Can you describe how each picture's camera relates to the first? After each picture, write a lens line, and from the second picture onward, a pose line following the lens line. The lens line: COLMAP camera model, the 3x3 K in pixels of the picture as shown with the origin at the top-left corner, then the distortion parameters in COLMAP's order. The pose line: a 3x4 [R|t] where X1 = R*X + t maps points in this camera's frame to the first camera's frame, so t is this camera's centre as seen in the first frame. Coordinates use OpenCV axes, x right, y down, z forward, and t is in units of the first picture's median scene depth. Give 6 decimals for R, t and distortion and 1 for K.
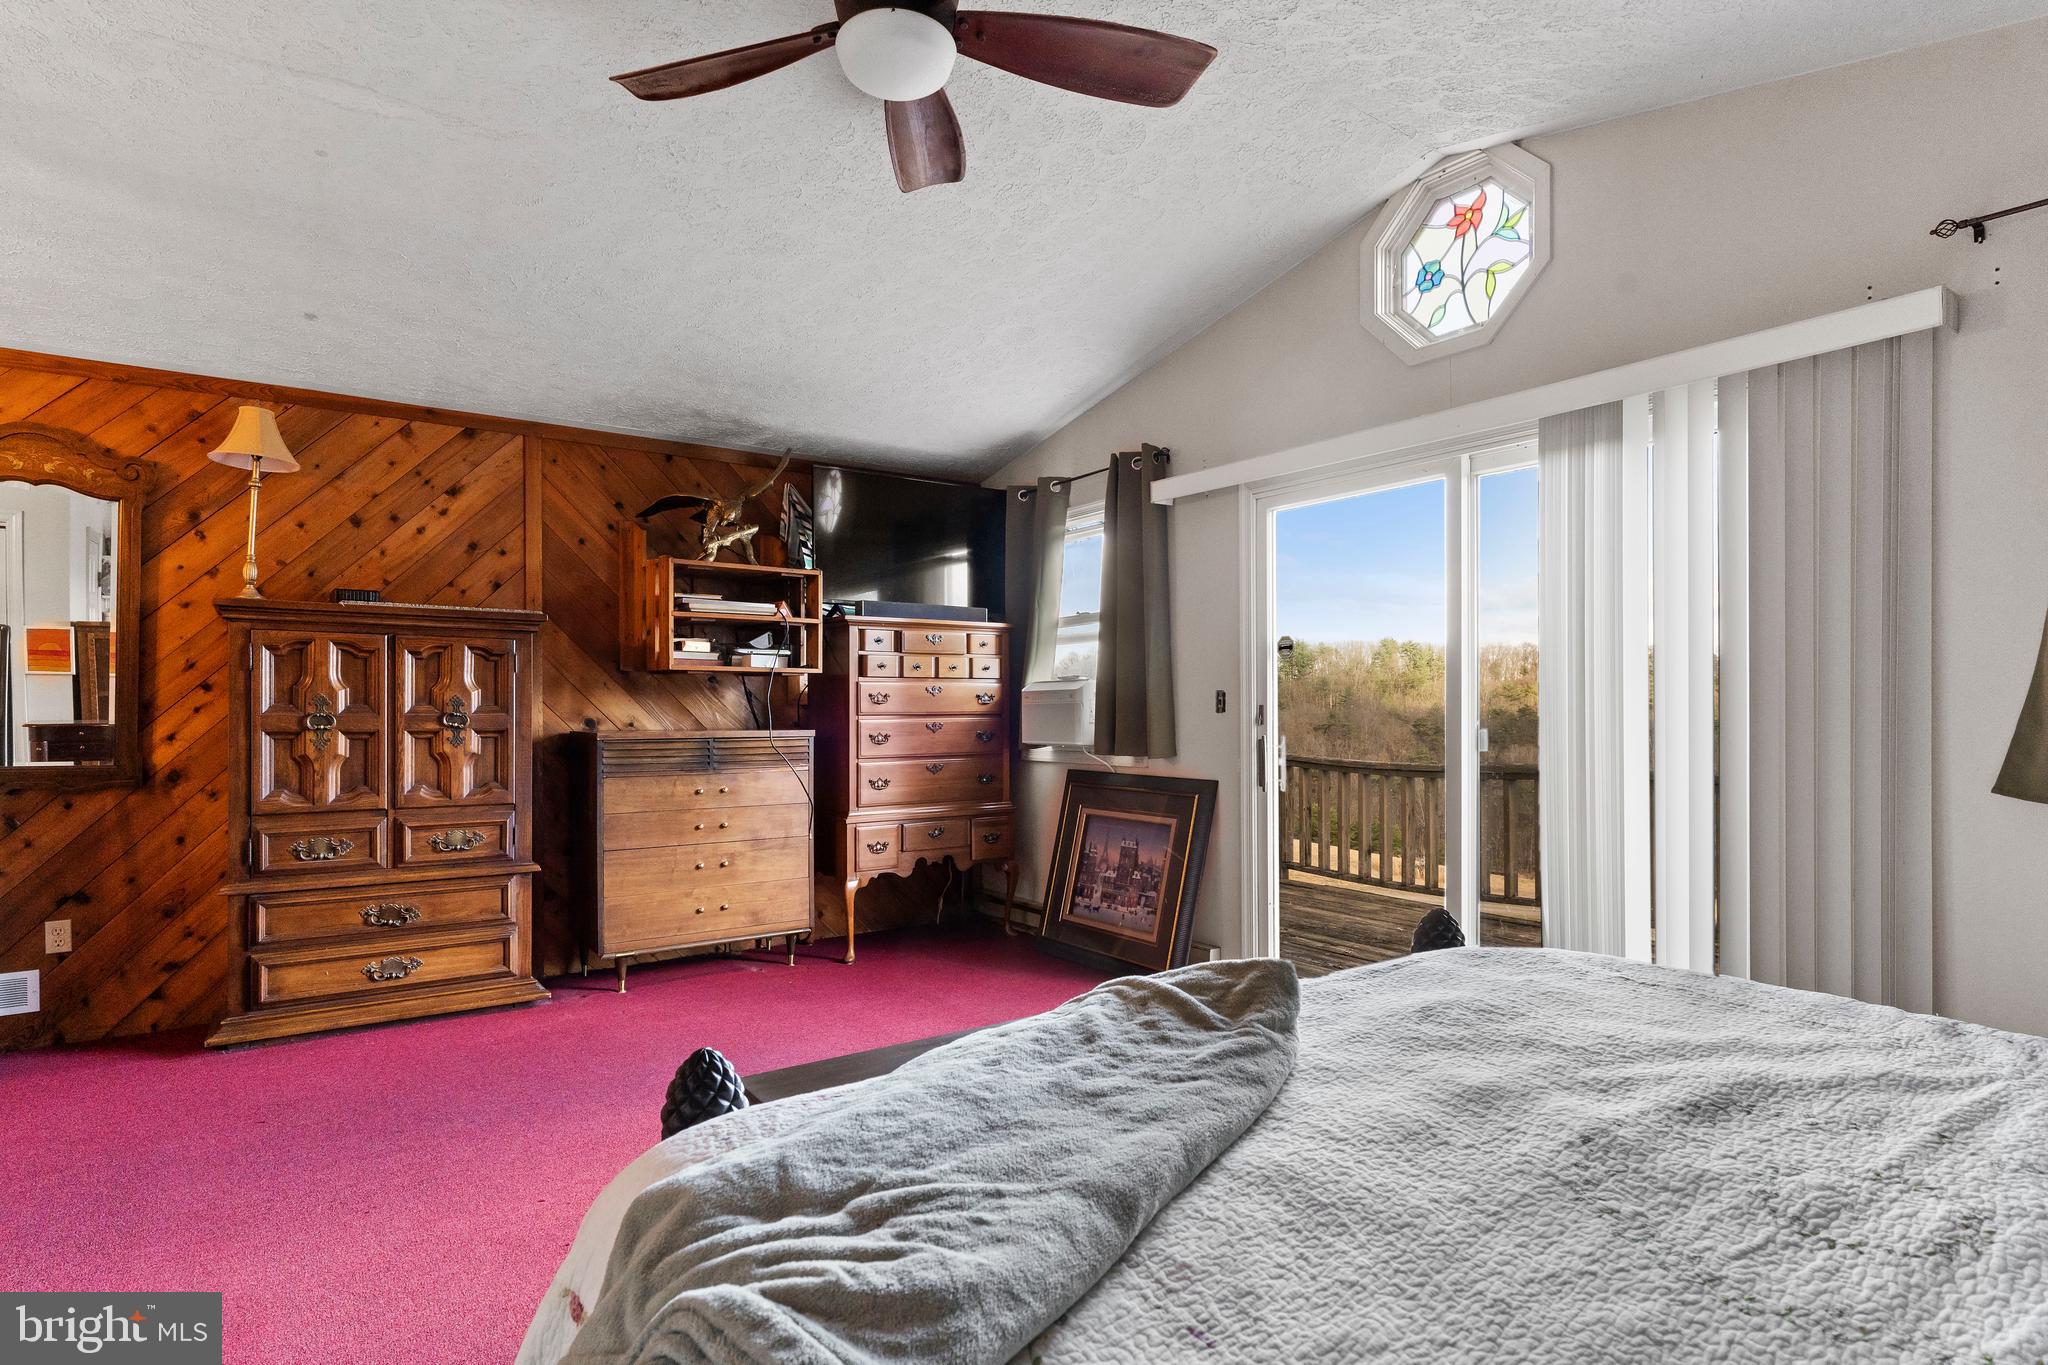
lens RADIAL K [[1058.7, 0, 1002.1], [0, 1058.7, 715.4], [0, 0, 1]] dist [-0.003279, -0.000384]
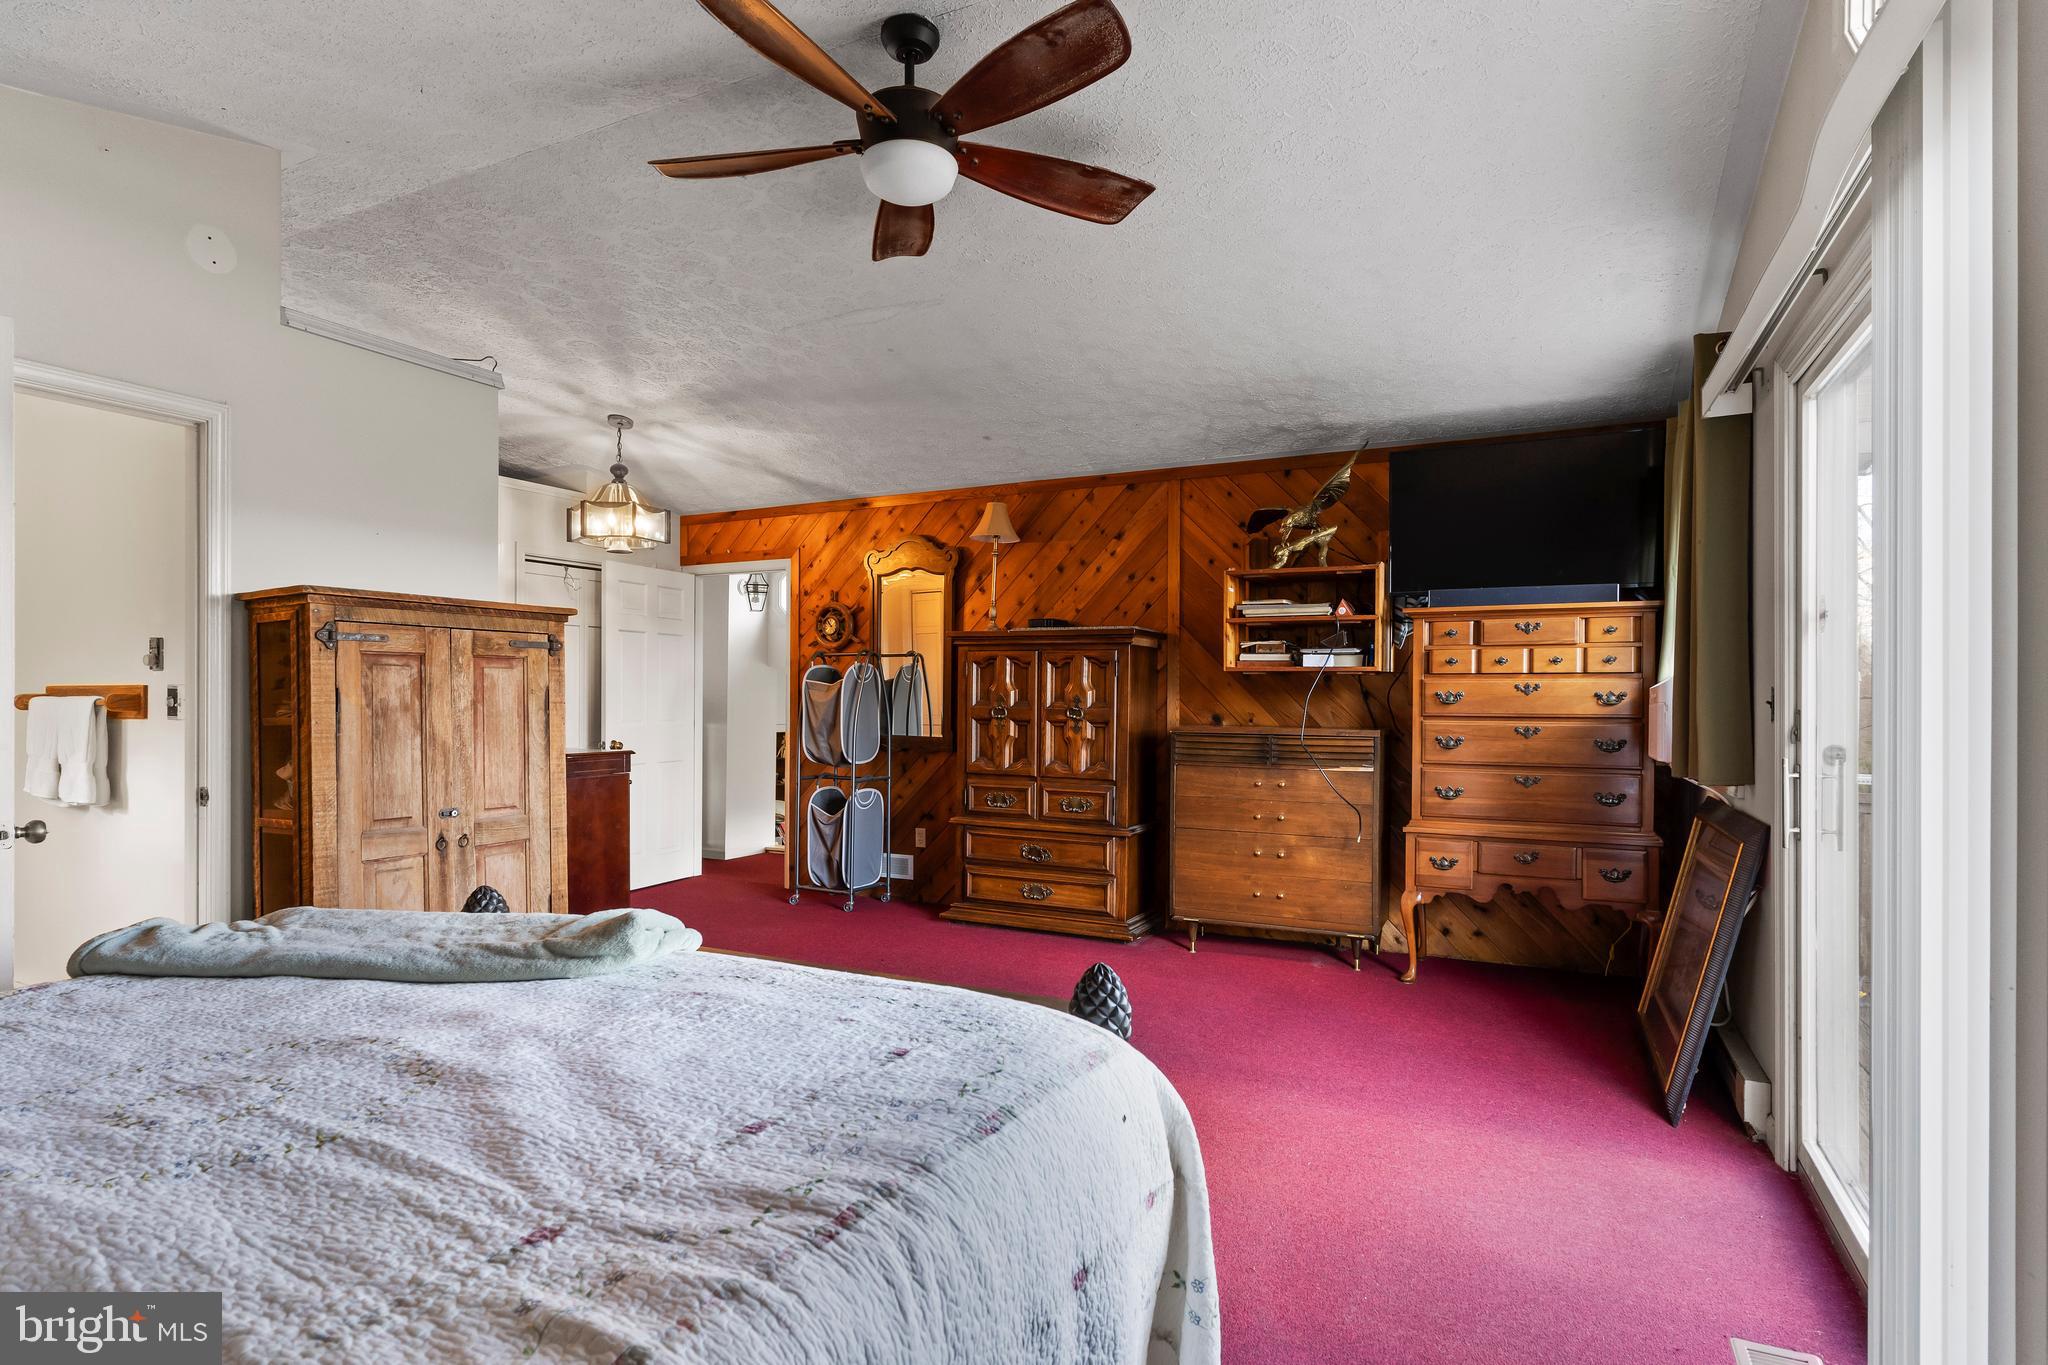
lens RADIAL K [[1050.8, 0, 1026.4], [0, 1050.8, 707.8], [0, 0, 1]] dist [-0.003557, -0.000112]
pose [[0.480427, 0.011970, -0.876953, 0.564270], [-0.015136, 0.999871, 0.005356, -0.007907], [0.876904, 0.010700, 0.480546, 0.295867]]
